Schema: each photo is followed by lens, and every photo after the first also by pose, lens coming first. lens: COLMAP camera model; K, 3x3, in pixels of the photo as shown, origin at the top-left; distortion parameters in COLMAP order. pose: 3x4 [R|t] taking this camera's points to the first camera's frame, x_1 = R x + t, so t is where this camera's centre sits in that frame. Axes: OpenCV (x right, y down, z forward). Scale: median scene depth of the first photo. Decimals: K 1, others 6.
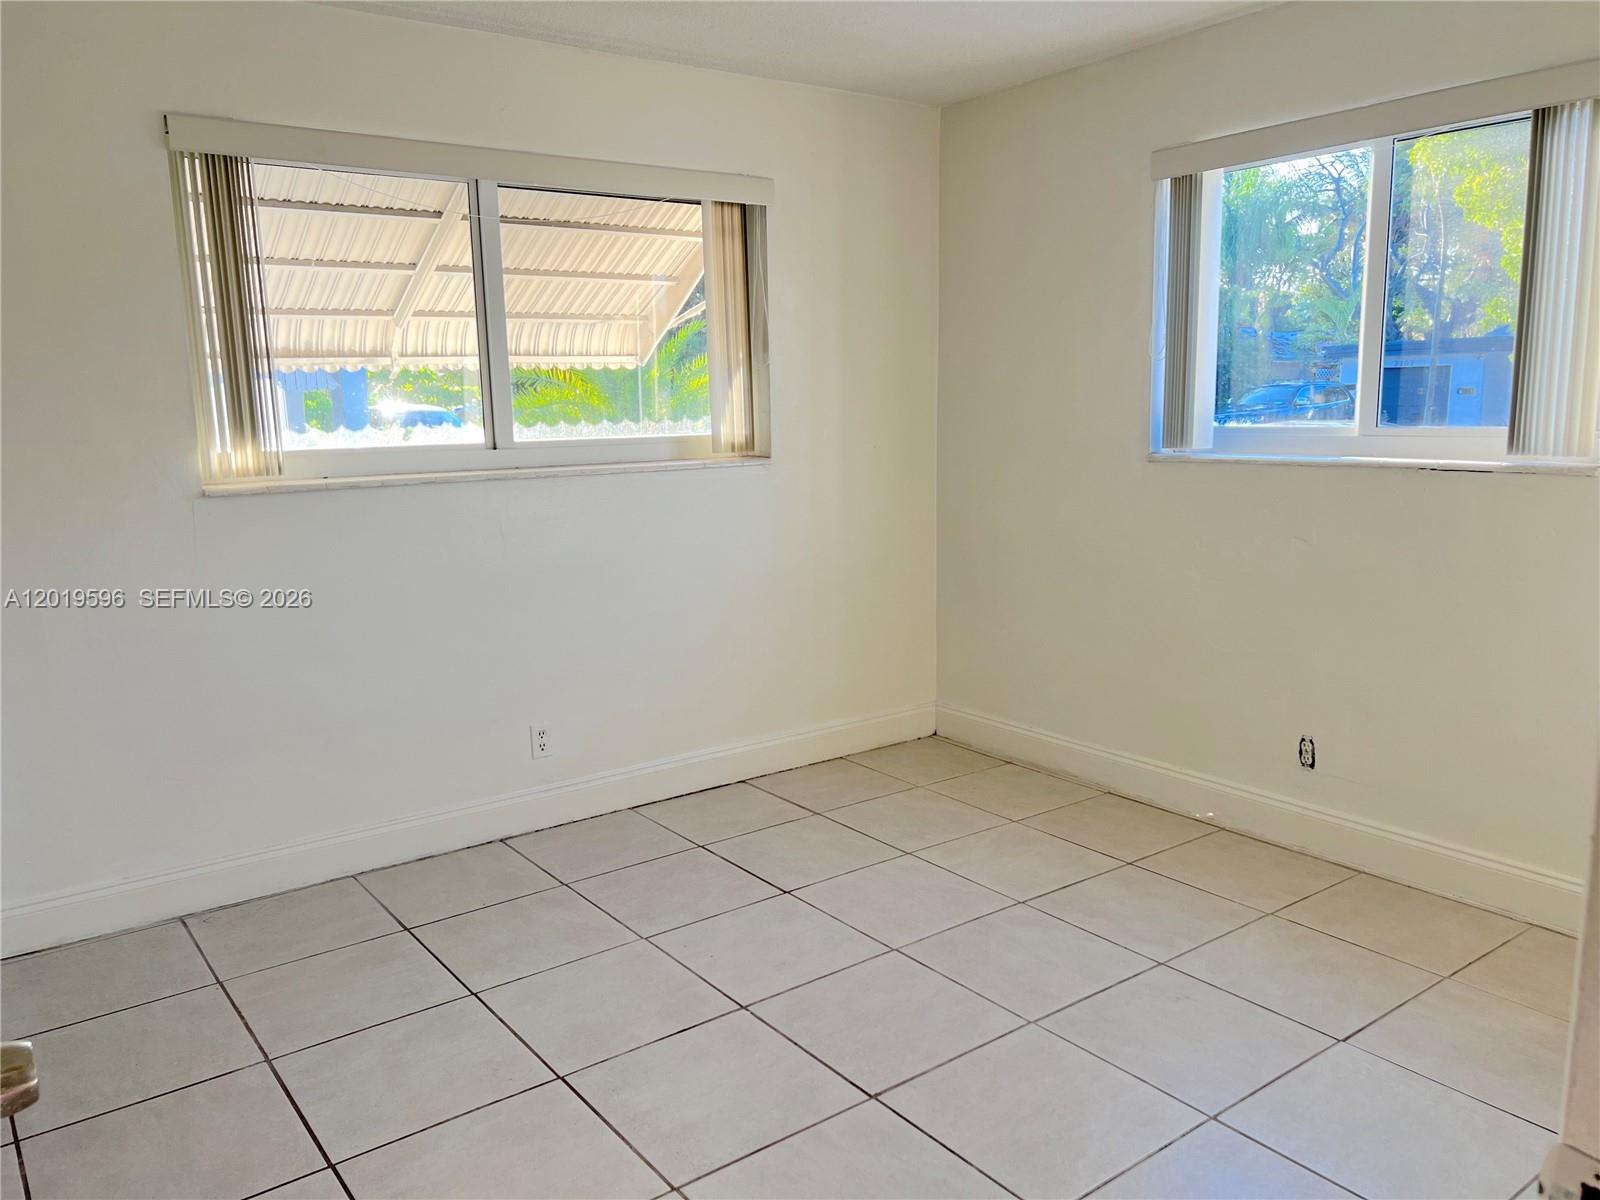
lens RADIAL K [[1211.2, 0, 800.0], [0, 1211.2, 600.0], [0, 0, 1]] dist [0.007692, 0.000059]
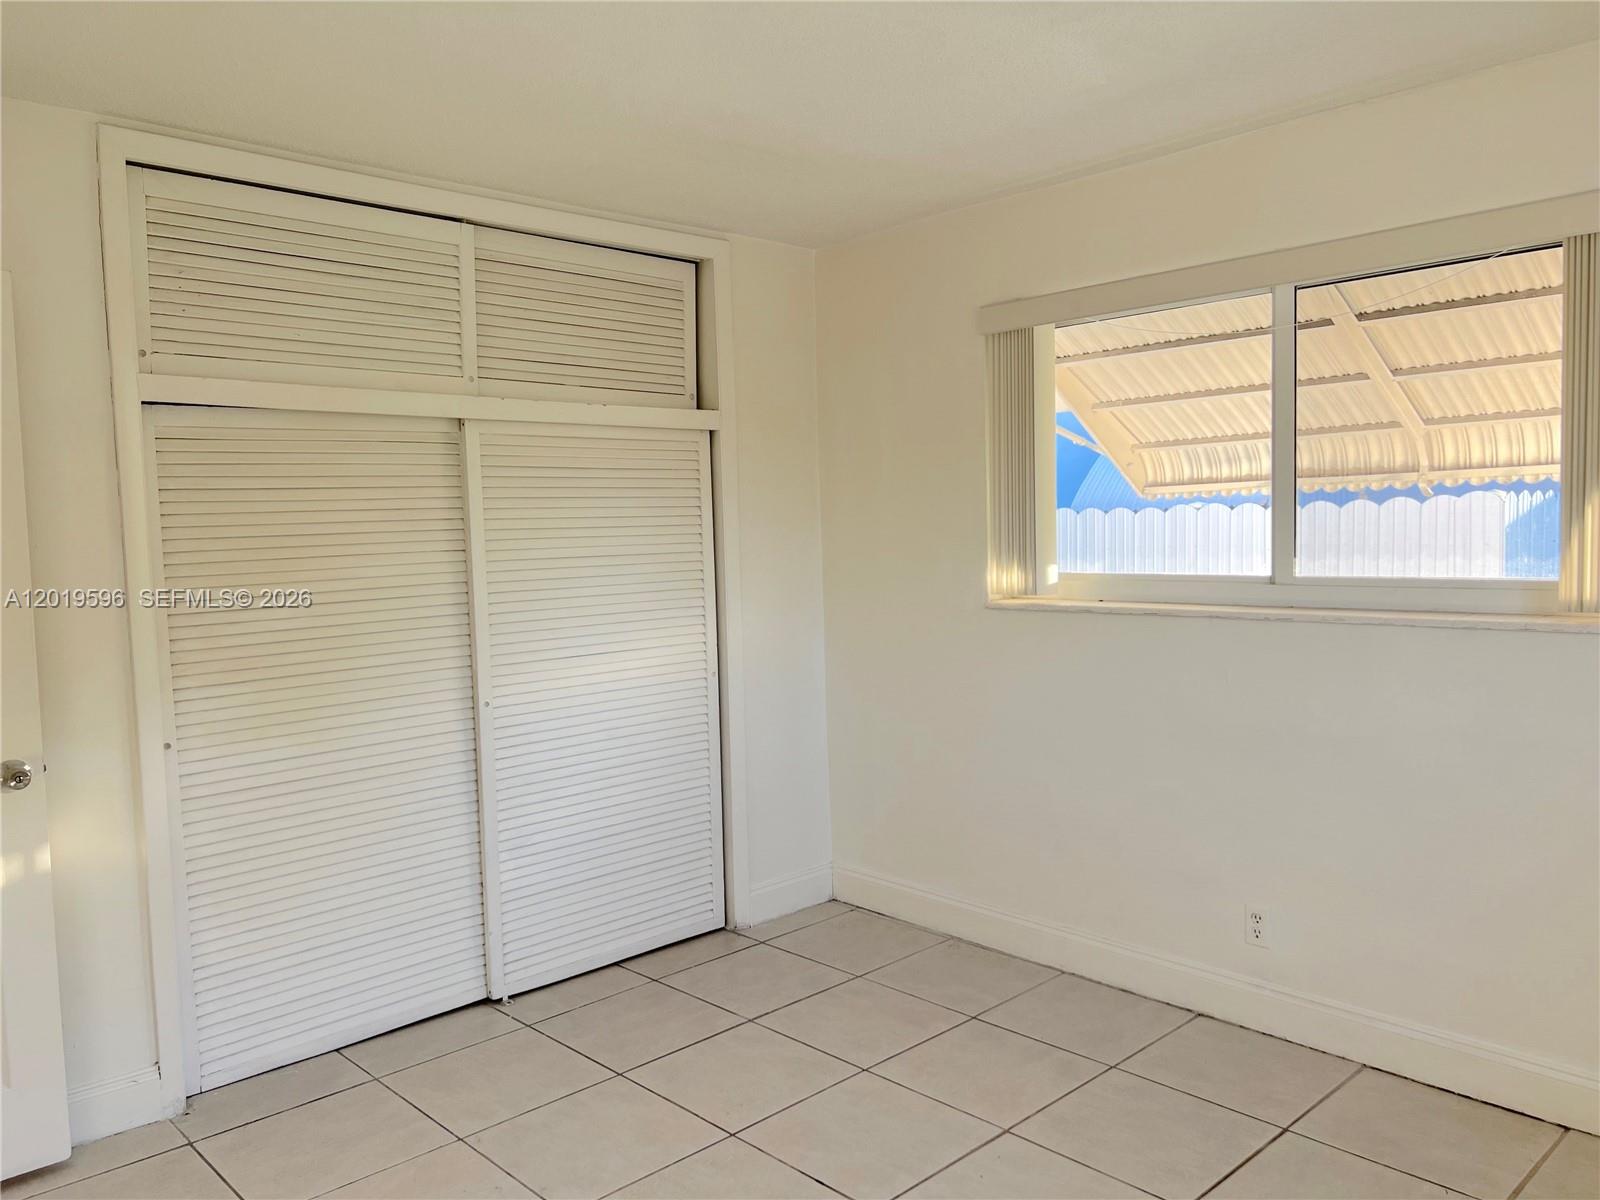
lens RADIAL K [[1211.2, 0, 800.0], [0, 1211.2, 600.0], [0, 0, 1]] dist [0.007692, 0.000059]
pose [[0.105436, 0.081116, -0.991112, 0.580228], [-0.143039, 0.987540, 0.065607, -0.120436], [0.984085, 0.134850, 0.115725, 0.552523]]
